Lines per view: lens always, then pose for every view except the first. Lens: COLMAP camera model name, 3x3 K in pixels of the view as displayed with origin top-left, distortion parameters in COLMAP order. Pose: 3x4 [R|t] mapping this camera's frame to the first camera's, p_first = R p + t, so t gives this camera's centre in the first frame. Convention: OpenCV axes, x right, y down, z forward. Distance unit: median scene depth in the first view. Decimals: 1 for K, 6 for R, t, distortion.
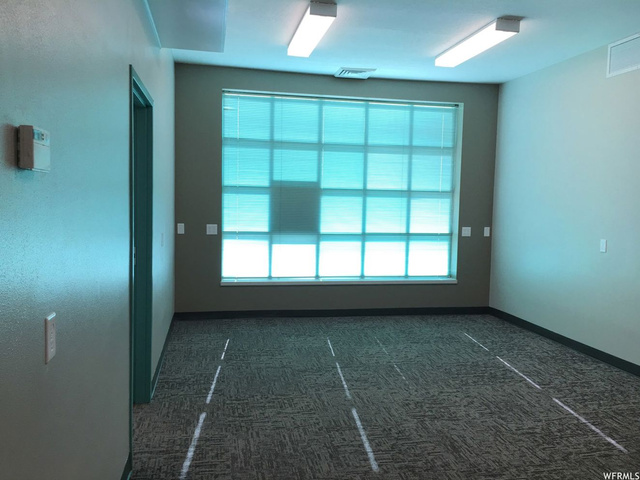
lens RADIAL K [[542.5, 0, 324.6], [0, 542.5, 237.6], [0, 0, 1]] dist [0.048531, -0.007179]
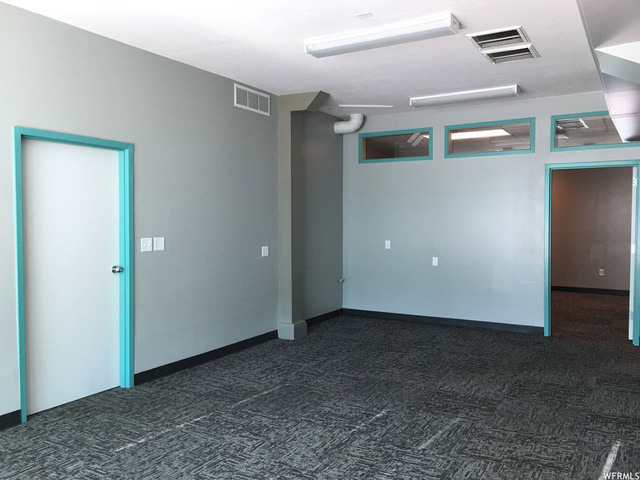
lens RADIAL K [[542.5, 0, 324.6], [0, 542.5, 237.6], [0, 0, 1]] dist [0.048531, -0.007179]
pose [[-0.751265, -0.046389, 0.658369, -0.400060], [0.026463, 0.994607, 0.100278, -0.125410], [-0.659470, 0.092758, -0.745986, 1.641096]]
